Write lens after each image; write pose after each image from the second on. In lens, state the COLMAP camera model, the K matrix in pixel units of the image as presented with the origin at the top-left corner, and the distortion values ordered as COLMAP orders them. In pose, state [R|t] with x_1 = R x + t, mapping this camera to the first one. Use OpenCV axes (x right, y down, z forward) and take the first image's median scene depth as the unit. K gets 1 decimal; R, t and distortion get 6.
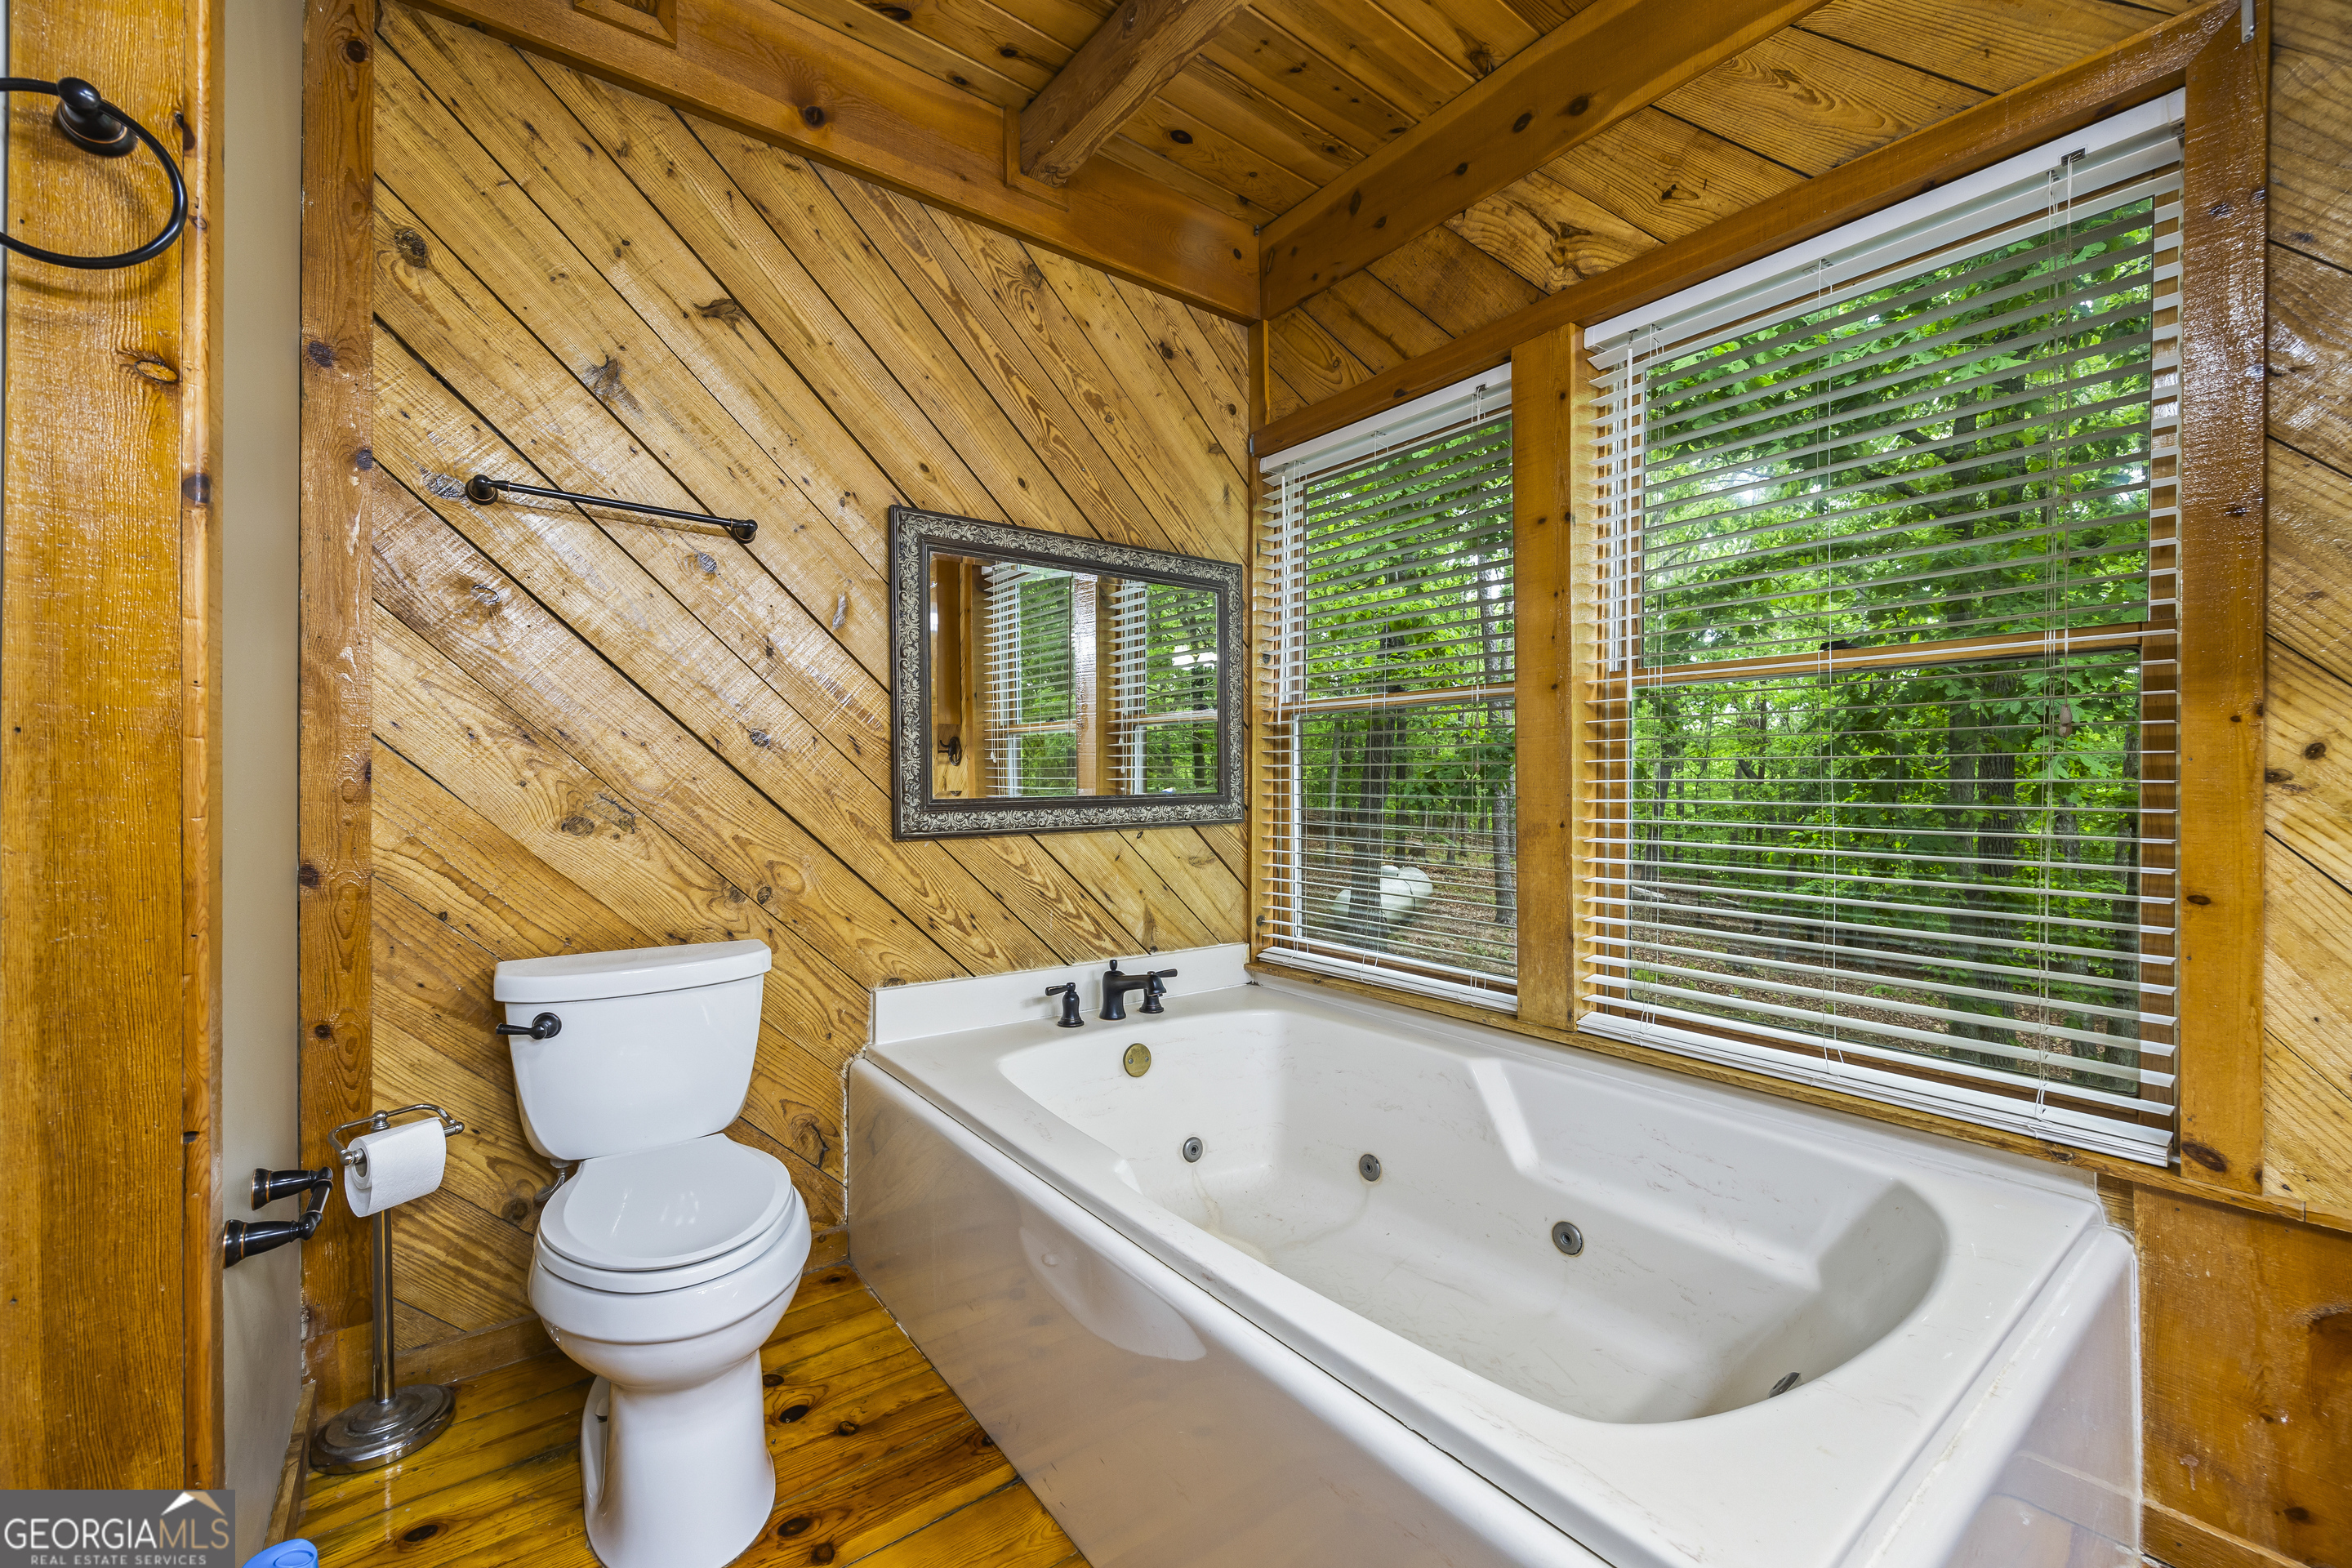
lens RADIAL K [[940.3, 0, 1179.4], [0, 940.3, 786.1], [0, 0, 1]] dist [-0.007286, 0.000173]
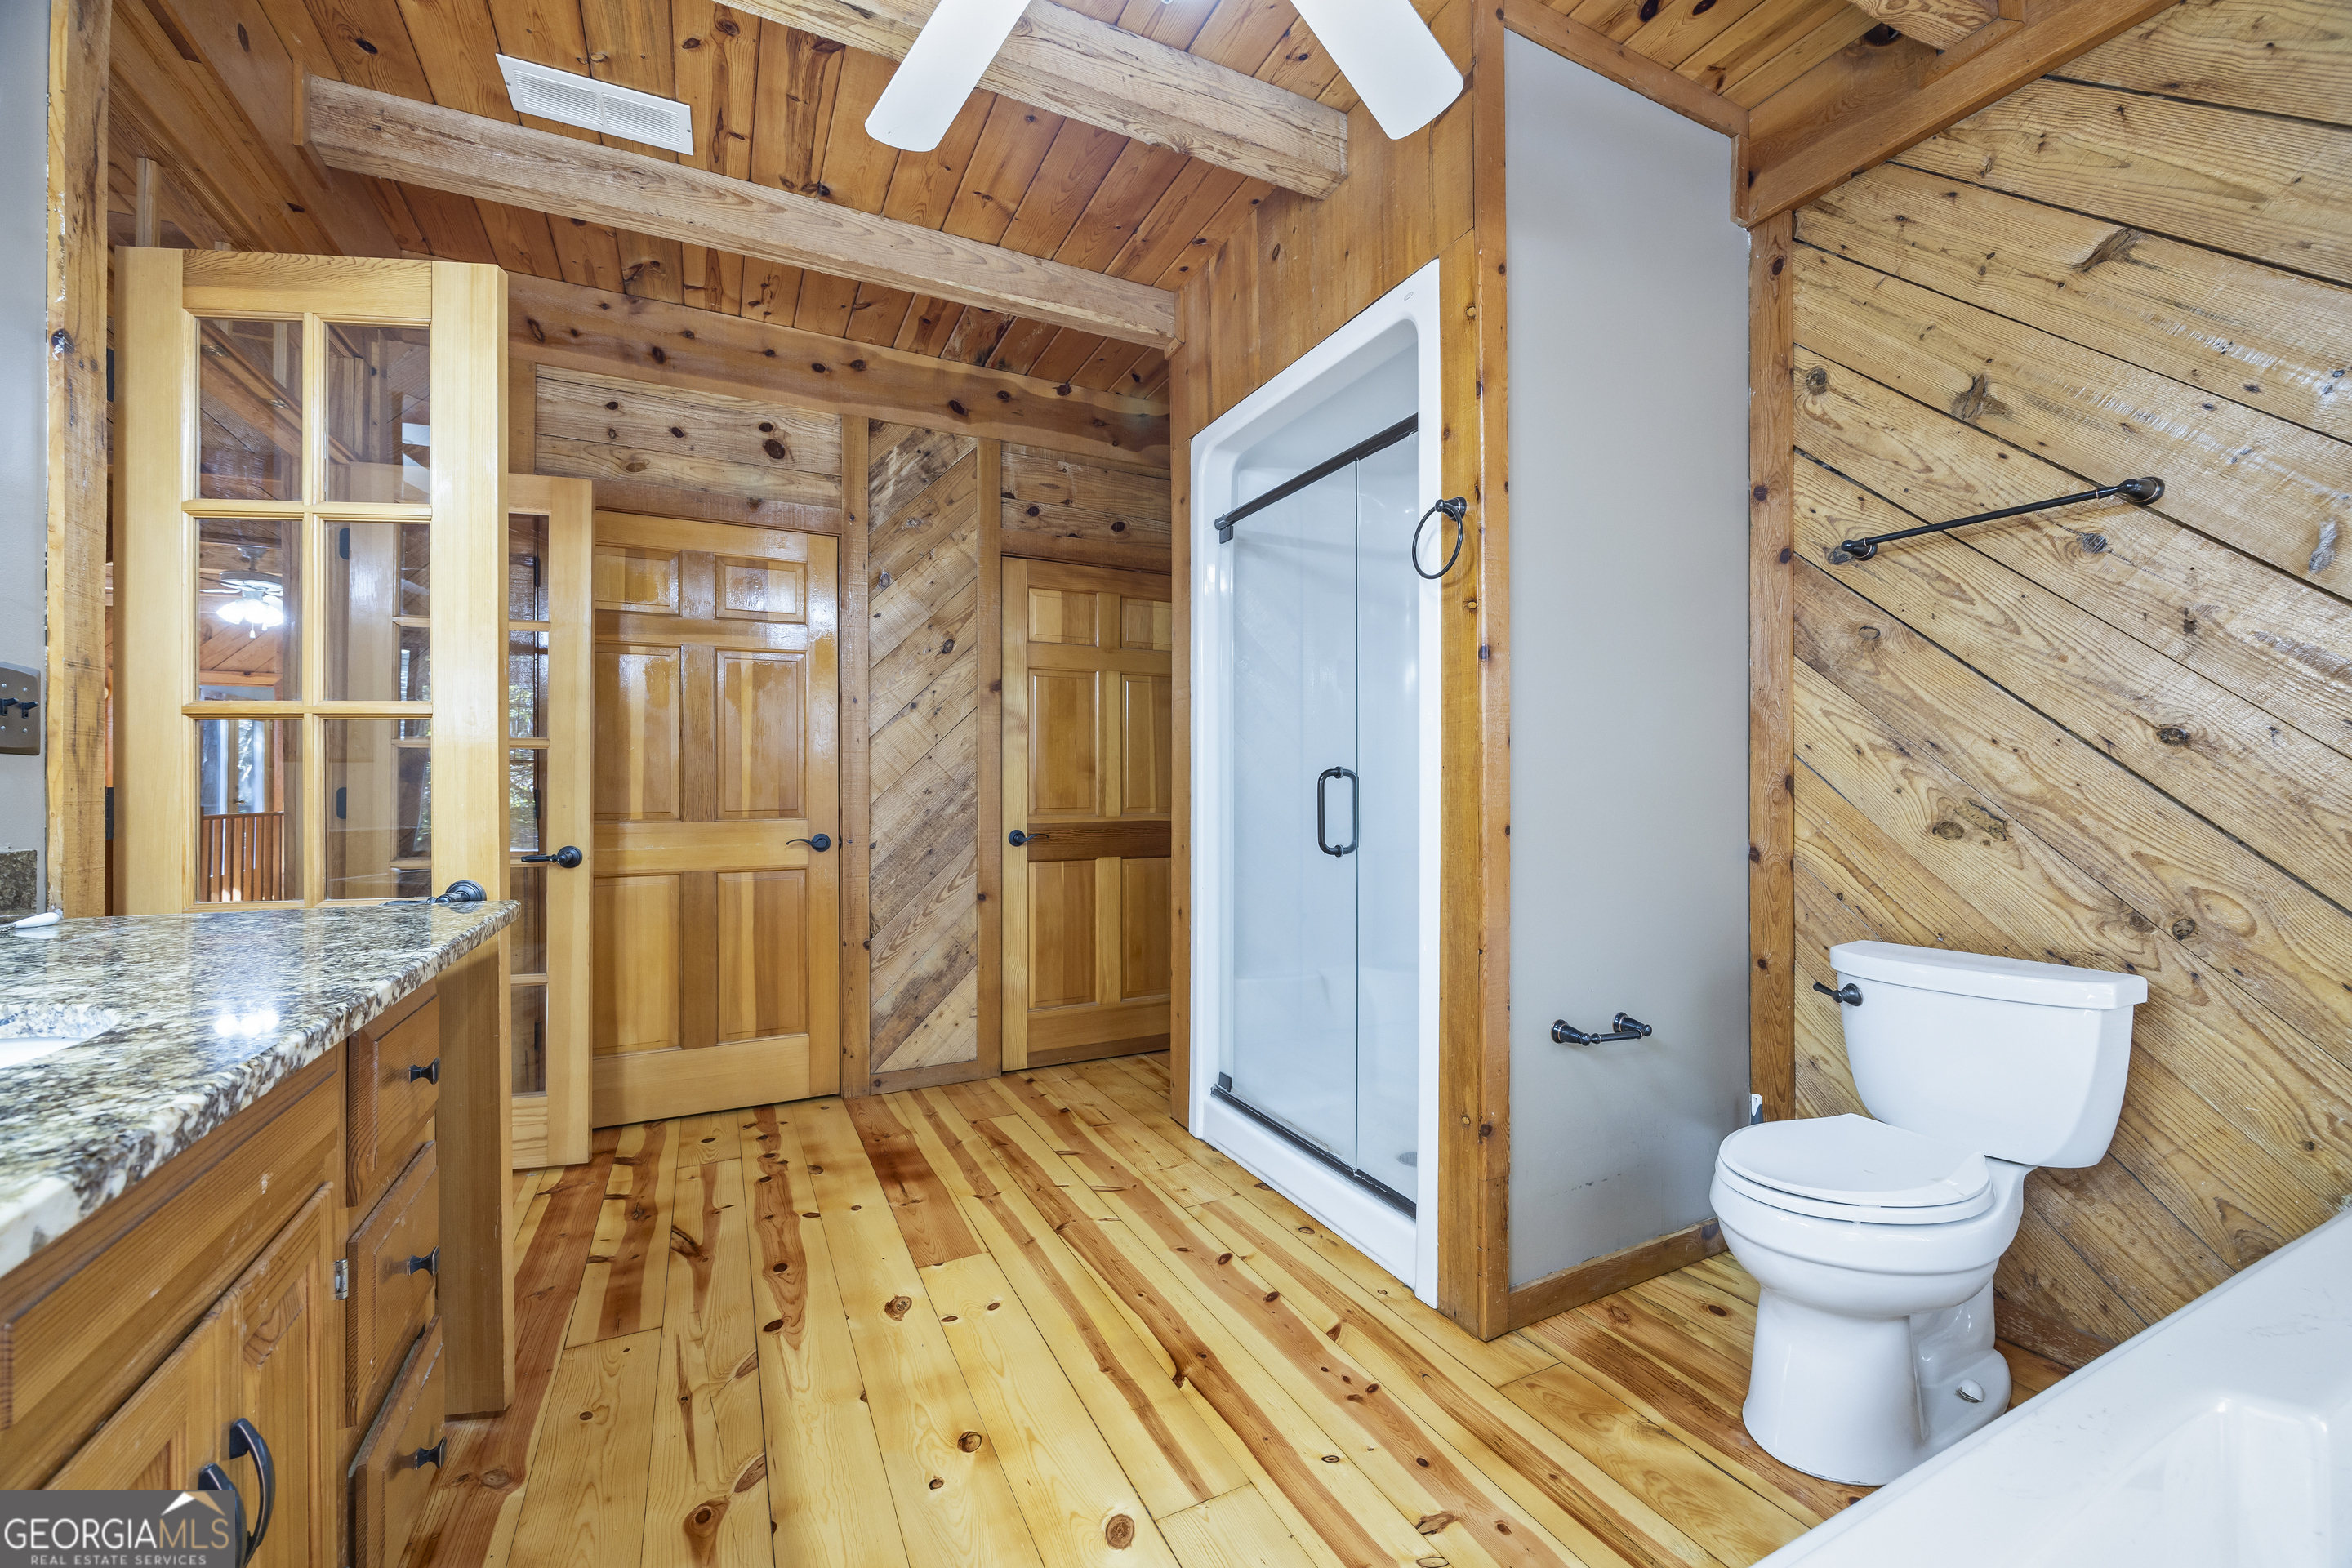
lens RADIAL K [[940.3, 0, 1175.2], [0, 940.3, 788.5], [0, 0, 1]] dist [-0.007286, 0.000173]
pose [[-0.205738, -0.007231, -0.978580, 0.576274], [-0.008144, 0.999951, -0.005677, 0.007729], [0.978573, 0.006802, -0.205787, 0.351655]]
